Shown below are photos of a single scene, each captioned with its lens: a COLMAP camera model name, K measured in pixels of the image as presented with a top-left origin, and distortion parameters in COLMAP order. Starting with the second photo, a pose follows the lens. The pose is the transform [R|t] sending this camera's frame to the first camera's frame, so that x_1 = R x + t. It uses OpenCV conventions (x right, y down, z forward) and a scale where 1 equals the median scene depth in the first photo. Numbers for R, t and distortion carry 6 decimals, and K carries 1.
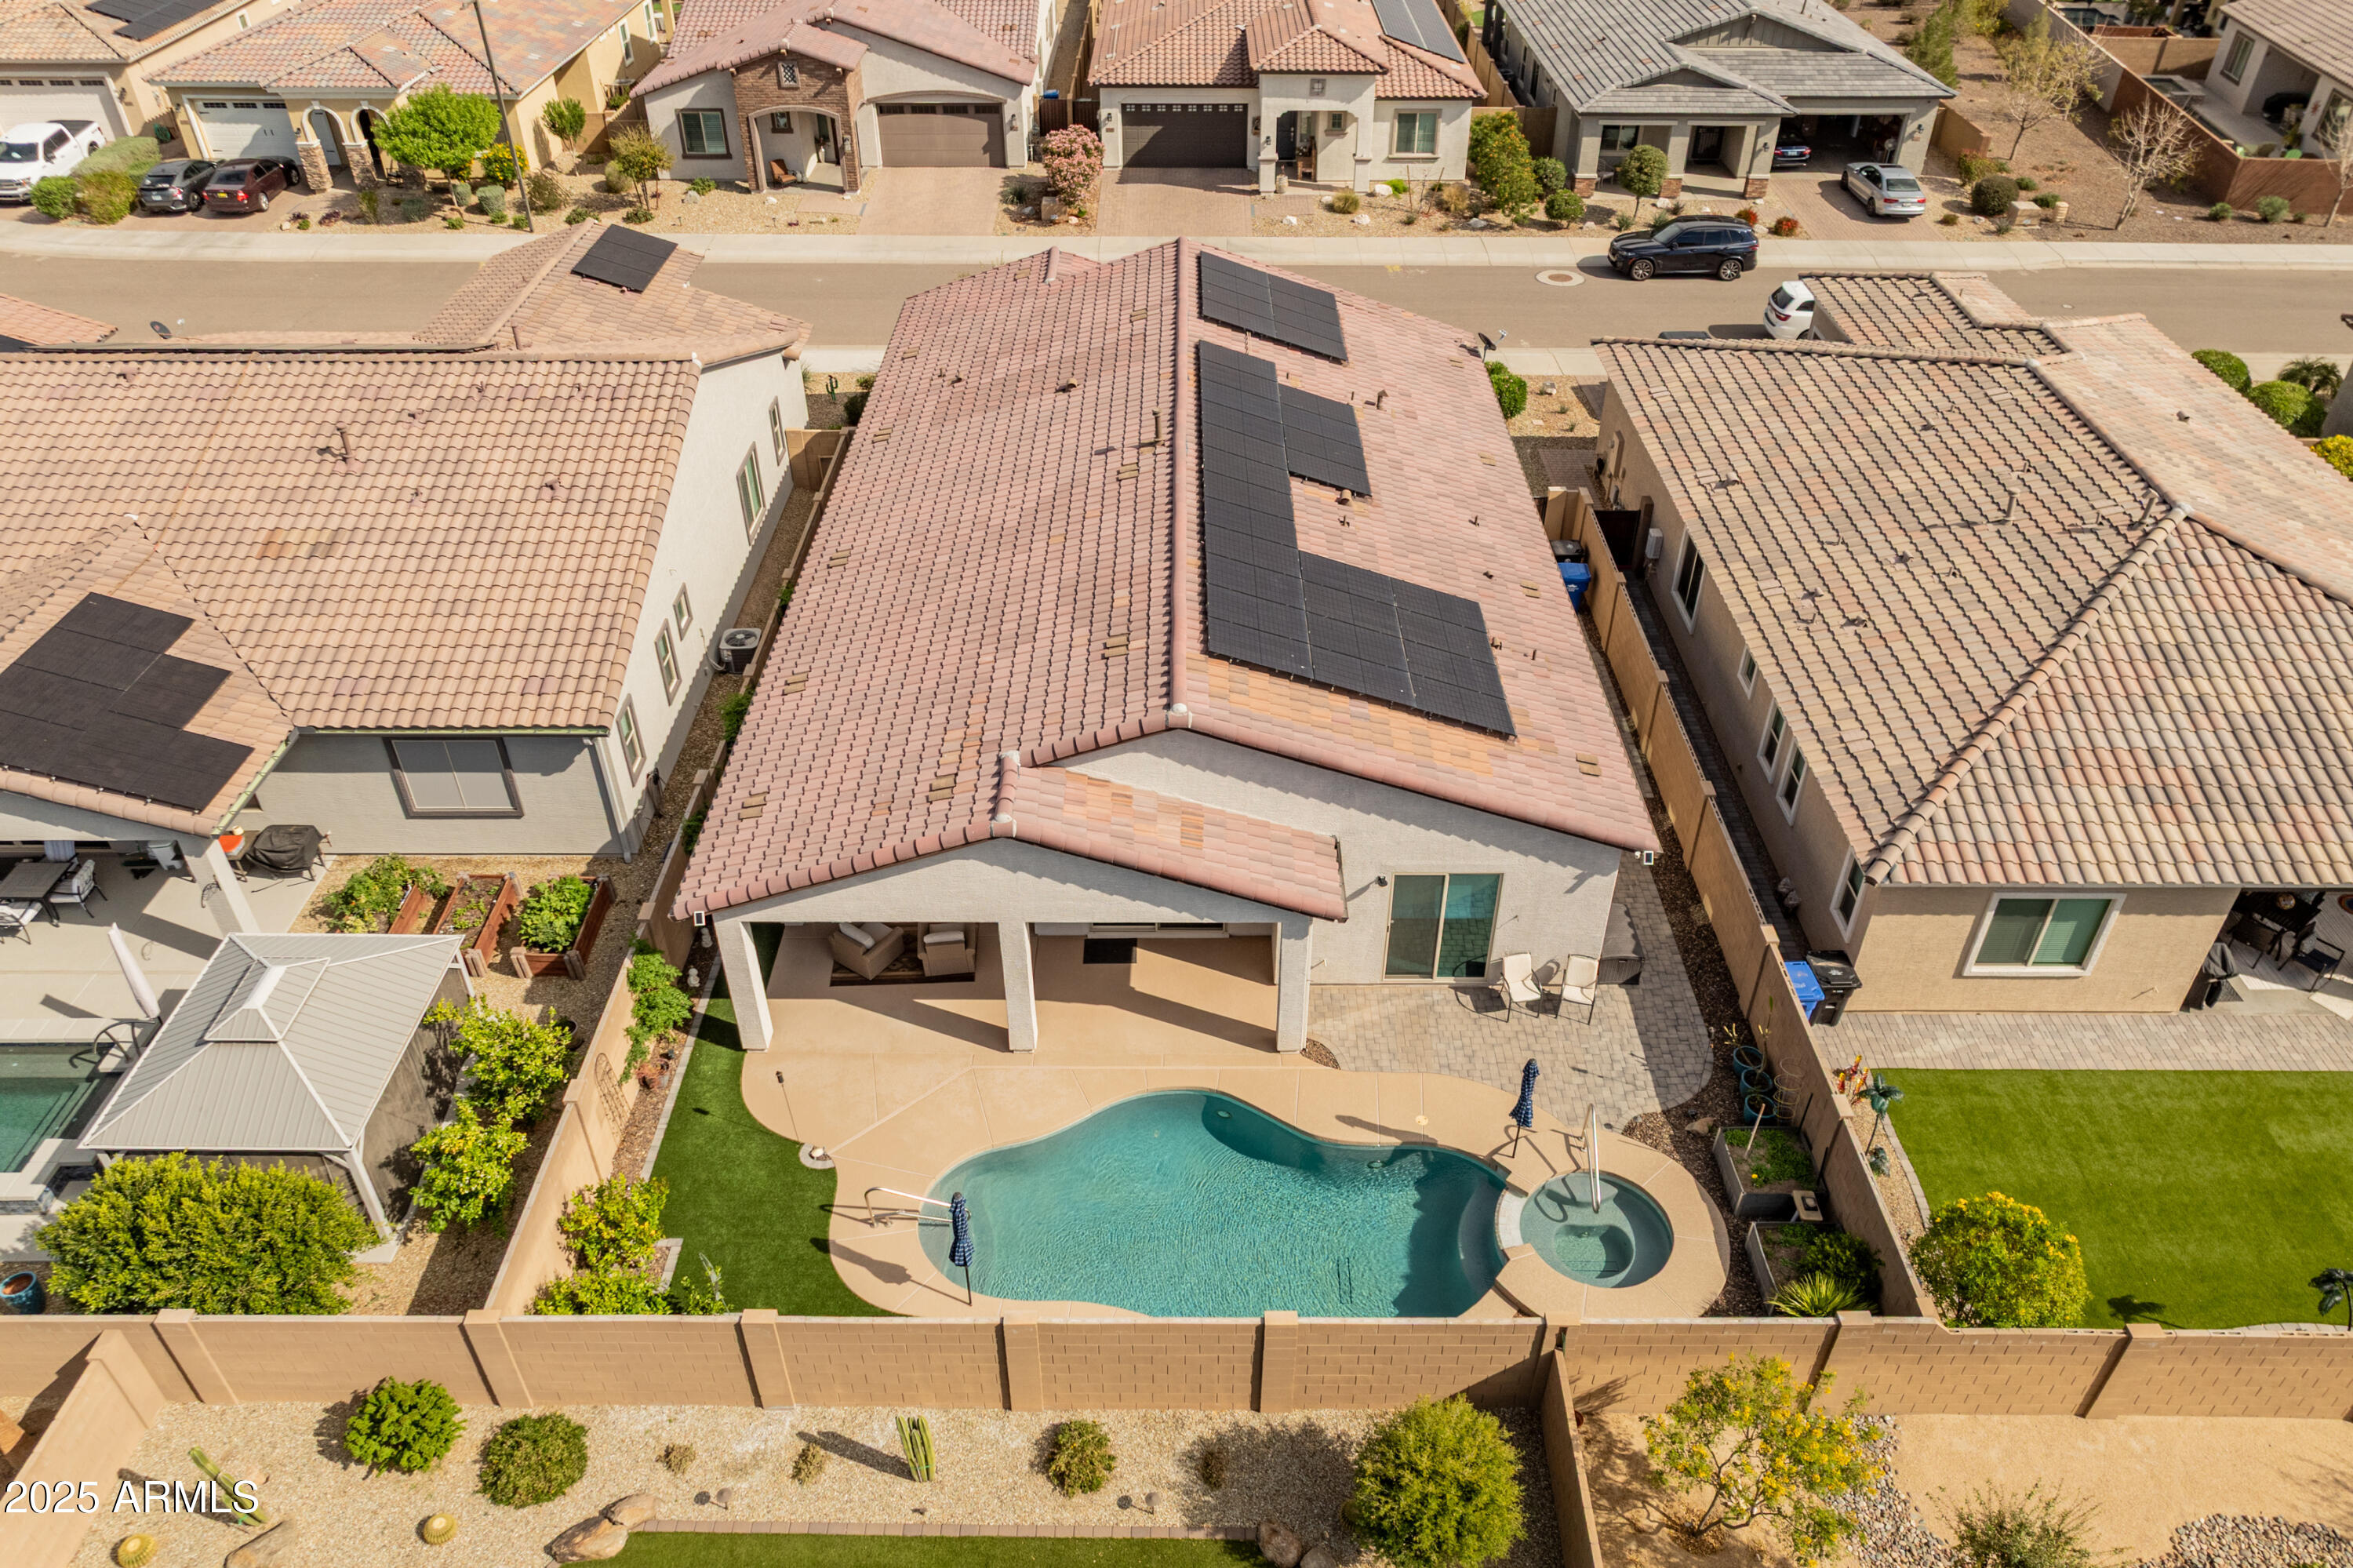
lens RADIAL K [[1689.0, 0, 1176.5], [0, 1689.0, 784.0], [0, 0, 1]] dist [-0.024155, 0.031760]
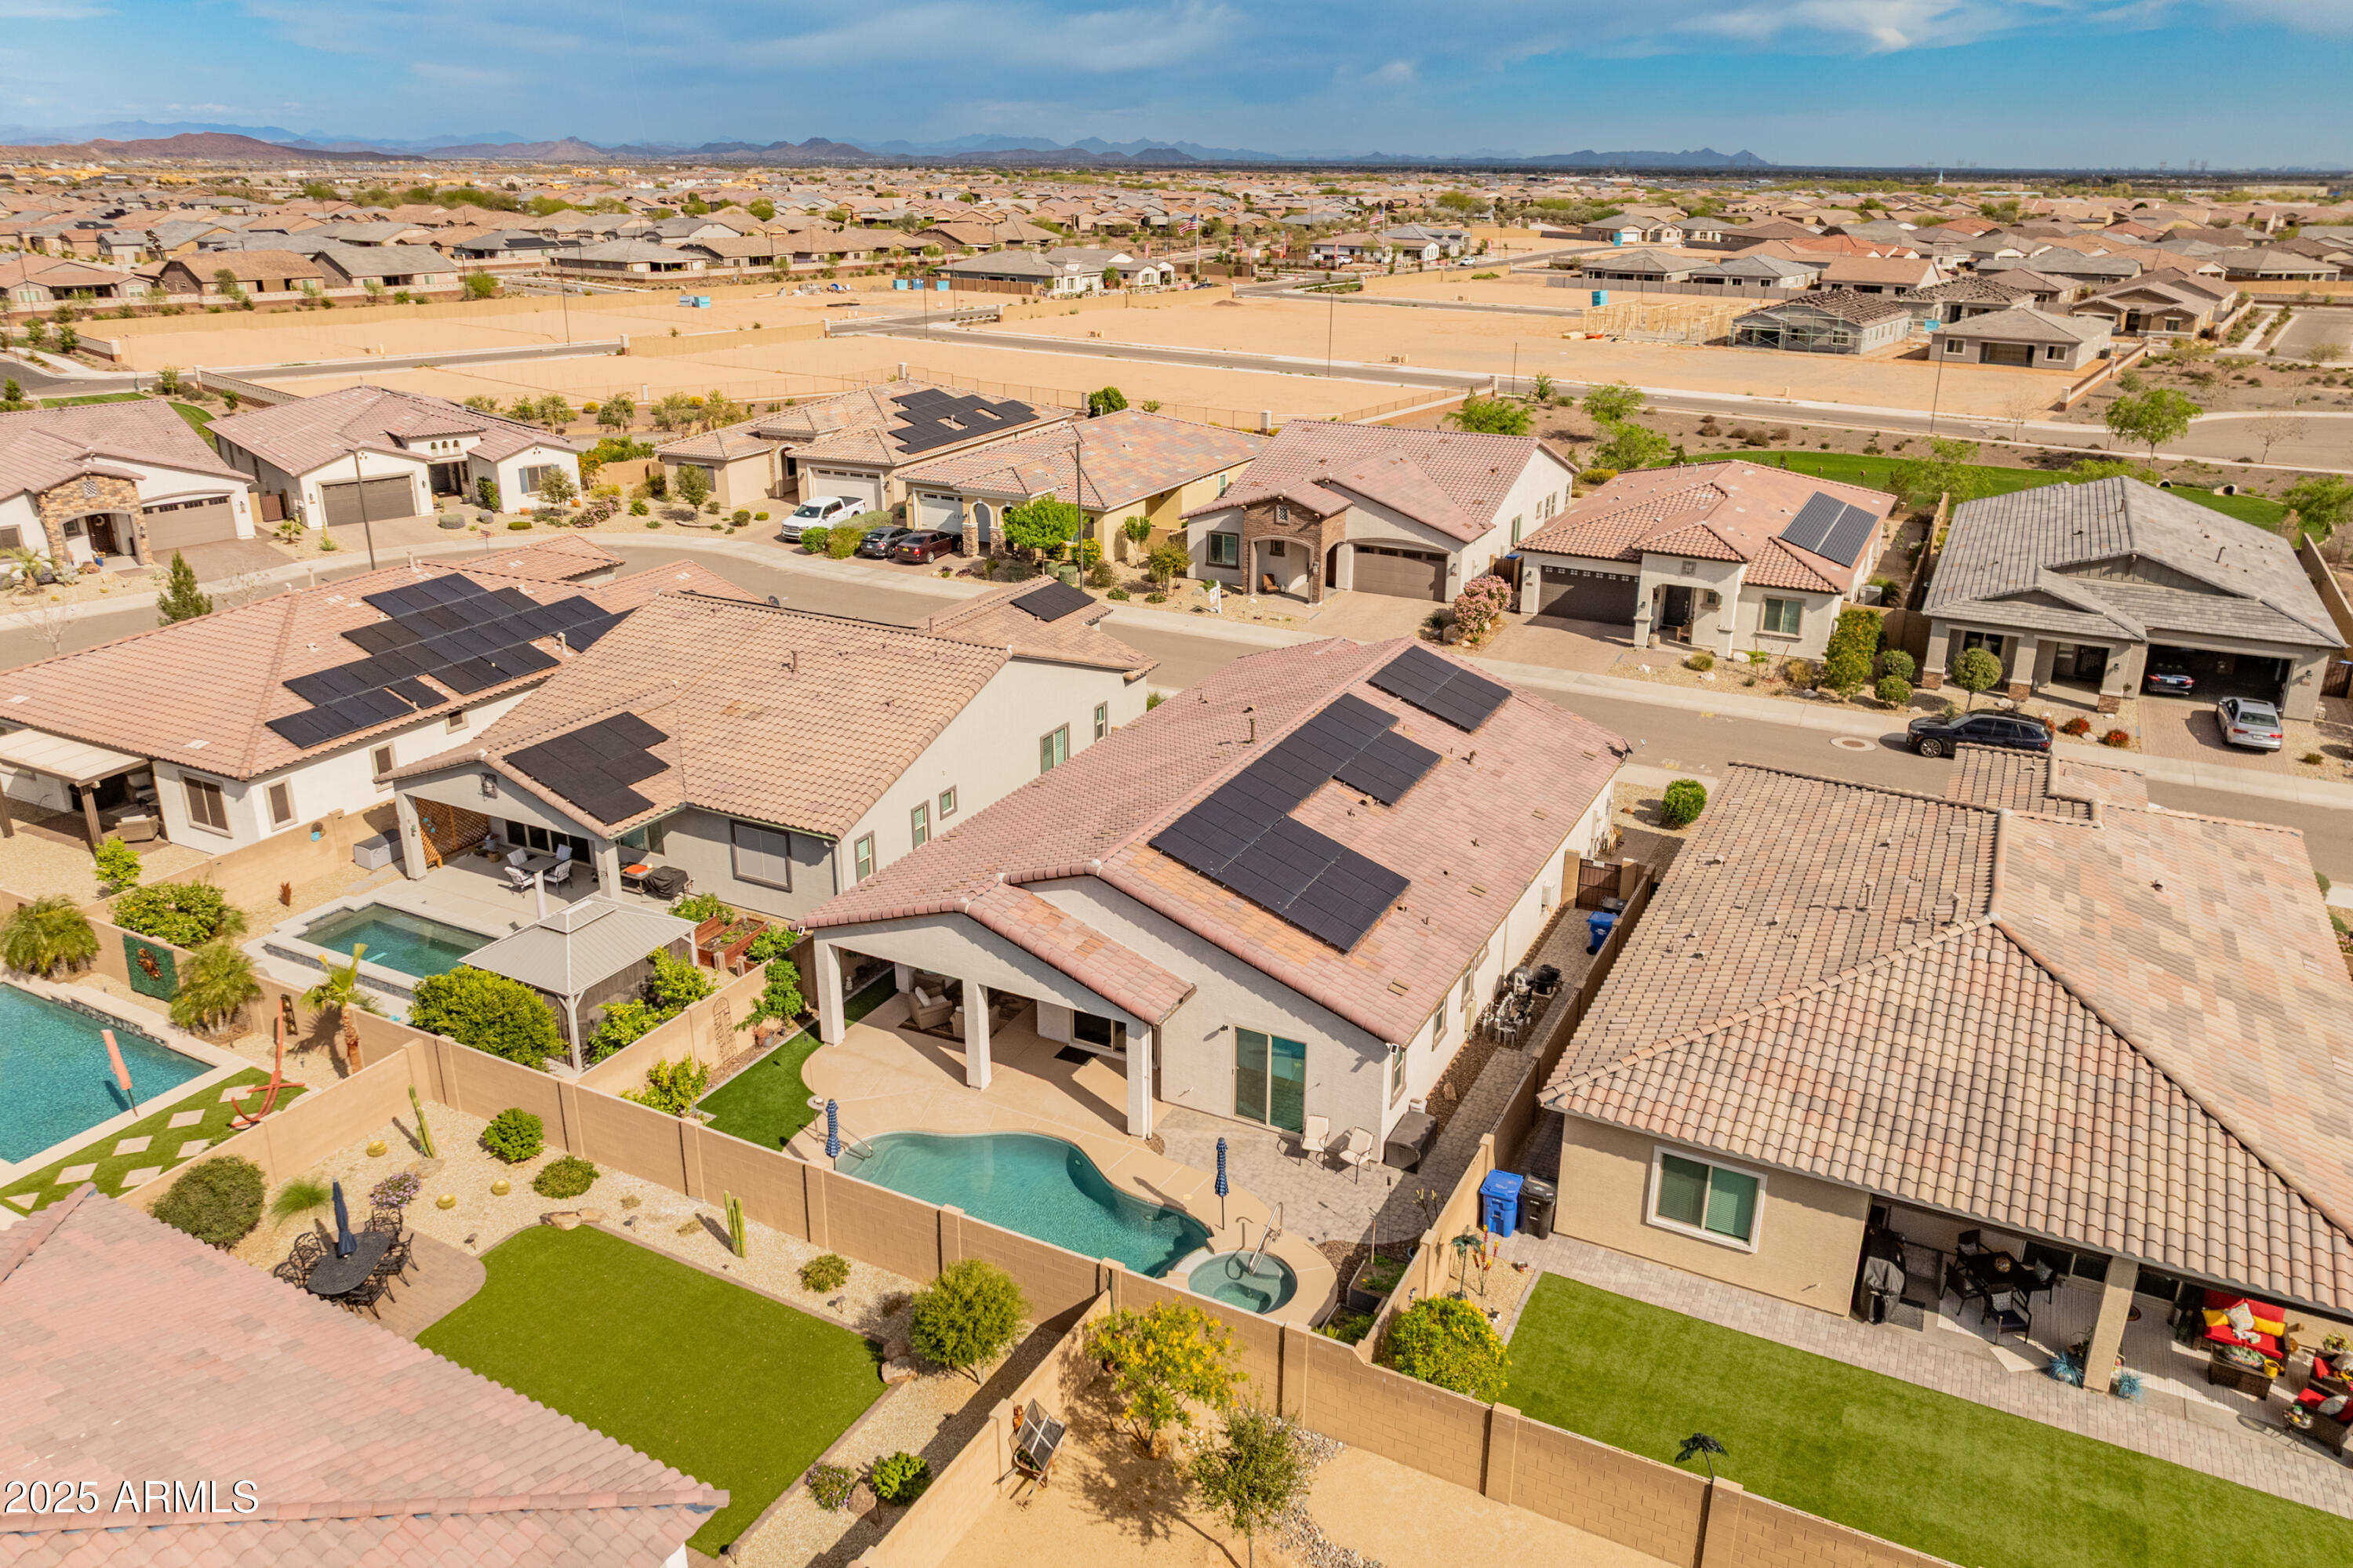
lens RADIAL K [[1697.1, 0, 1155.7], [0, 1697.1, 701.4], [0, 0, 1]] dist [-0.000515, 0.001685]
pose [[0.884437, 0.147465, -0.442746, 0.626226], [-0.278786, 0.927811, -0.247882, 0.163789], [0.374231, 0.342668, 0.861702, -0.308051]]
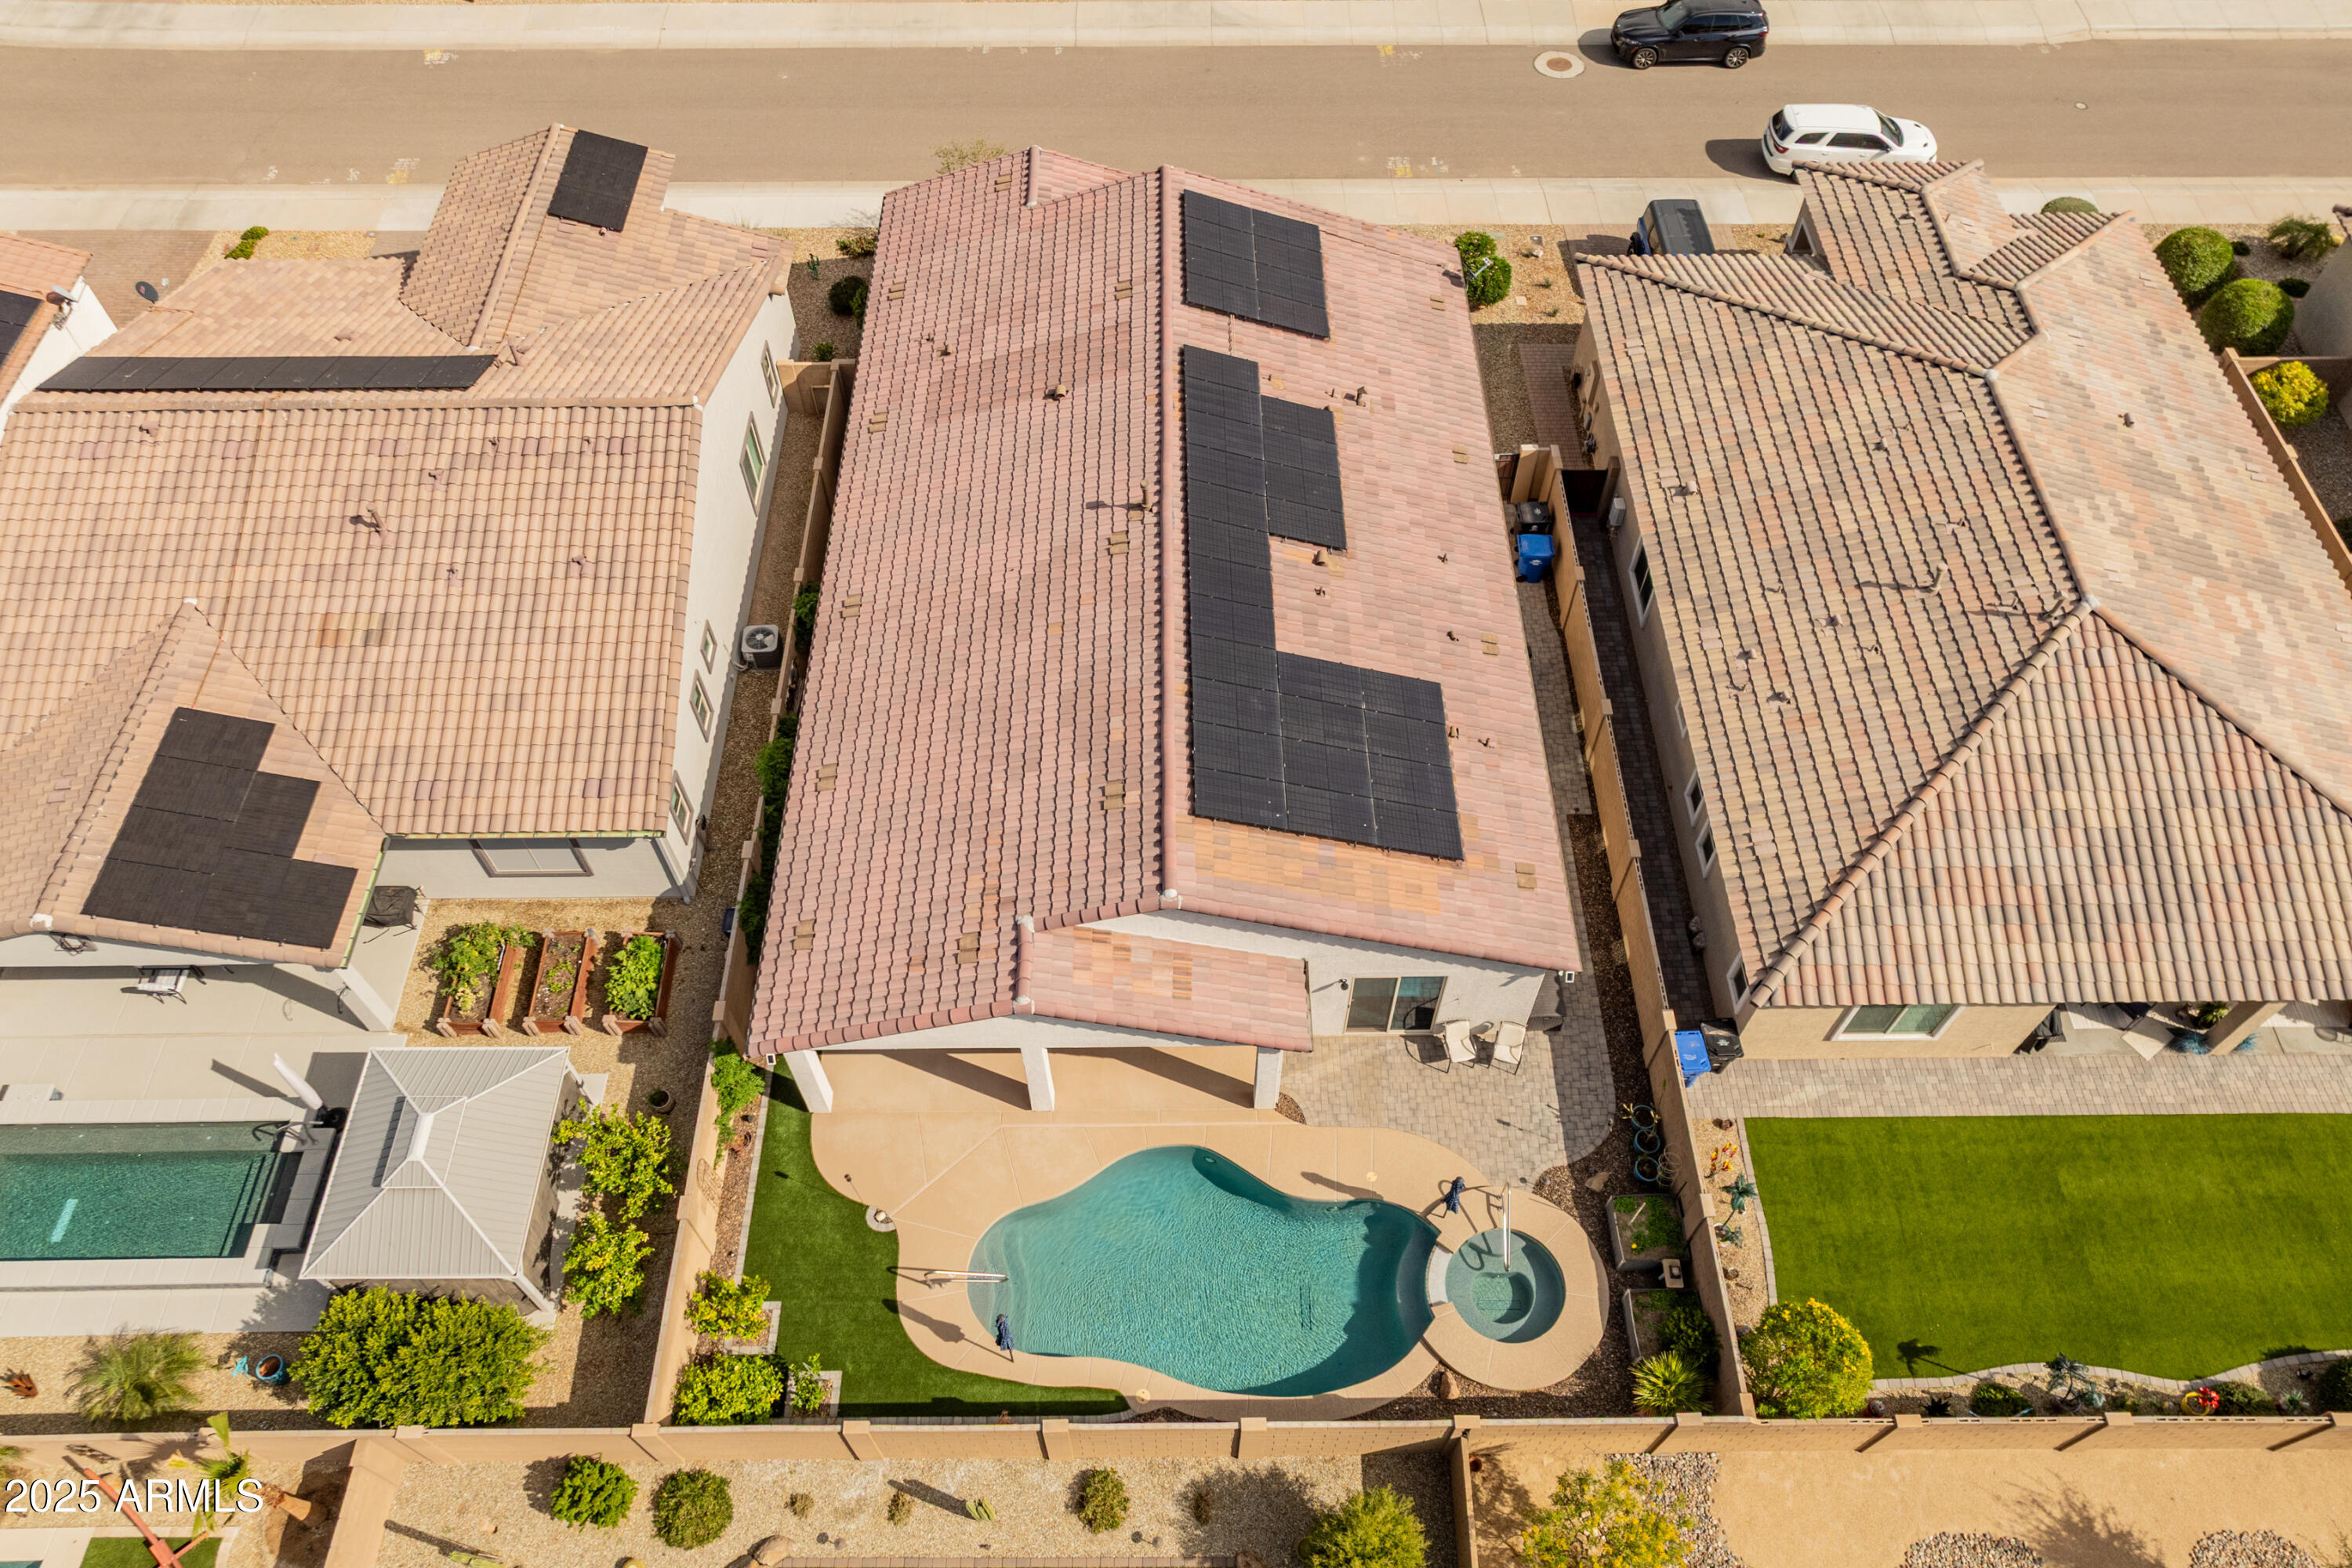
lens RADIAL K [[1688.2, 0, 1176.0], [0, 1688.2, 784.0], [0, 0, 1]] dist [-0.024155, 0.031760]
pose [[0.999917, -0.011648, 0.005535, -0.000018], [0.009340, 0.950065, 0.311911, -0.424244], [-0.008892, -0.311833, 0.950095, -0.068678]]
